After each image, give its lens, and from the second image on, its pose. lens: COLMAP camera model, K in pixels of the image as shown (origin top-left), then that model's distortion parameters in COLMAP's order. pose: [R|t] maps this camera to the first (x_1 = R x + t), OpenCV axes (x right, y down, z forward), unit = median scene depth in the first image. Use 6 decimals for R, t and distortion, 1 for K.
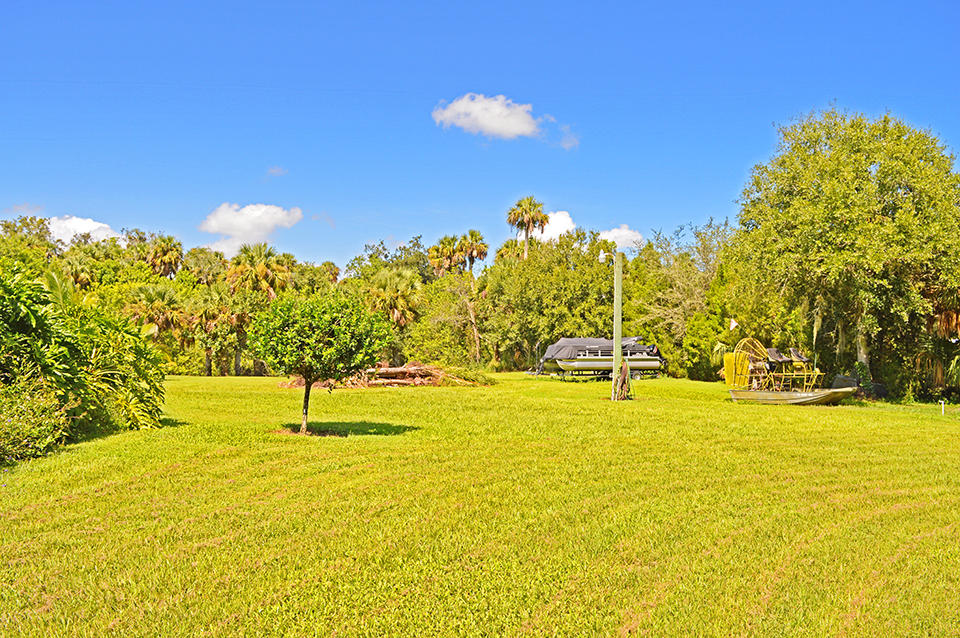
lens RADIAL K [[768.4, 0, 480.0], [0, 768.4, 319.0], [0, 0, 1]] dist [-0.108347, 0.046033]
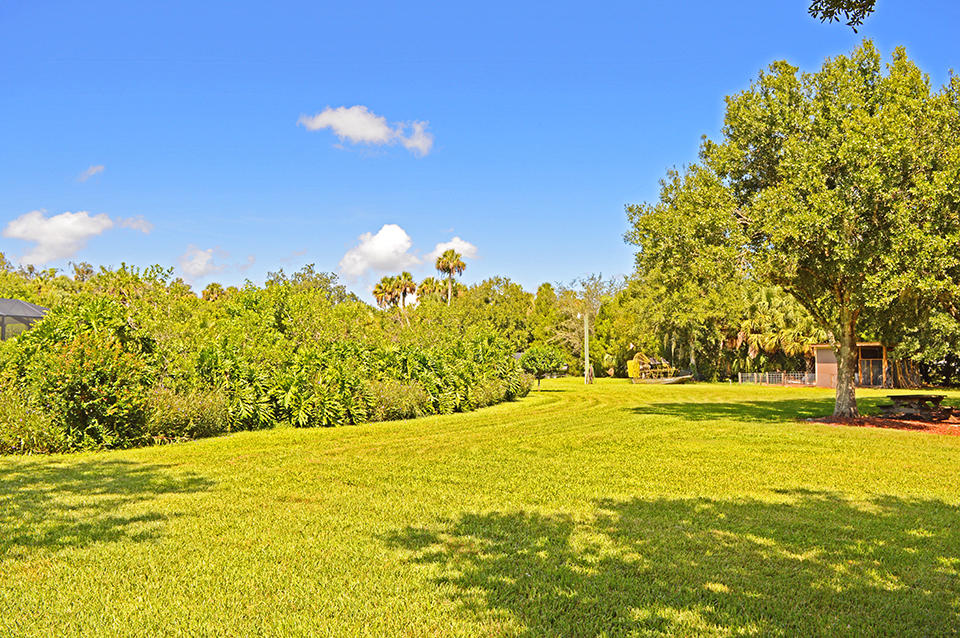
lens RADIAL K [[768.4, 0, 480.0], [0, 768.4, 319.0], [0, 0, 1]] dist [-0.108347, 0.046033]
pose [[0.971555, -0.013654, 0.236421, -0.280494], [0.016382, 0.999820, -0.009581, -0.027430], [-0.236248, 0.013181, 0.971603, -0.454320]]
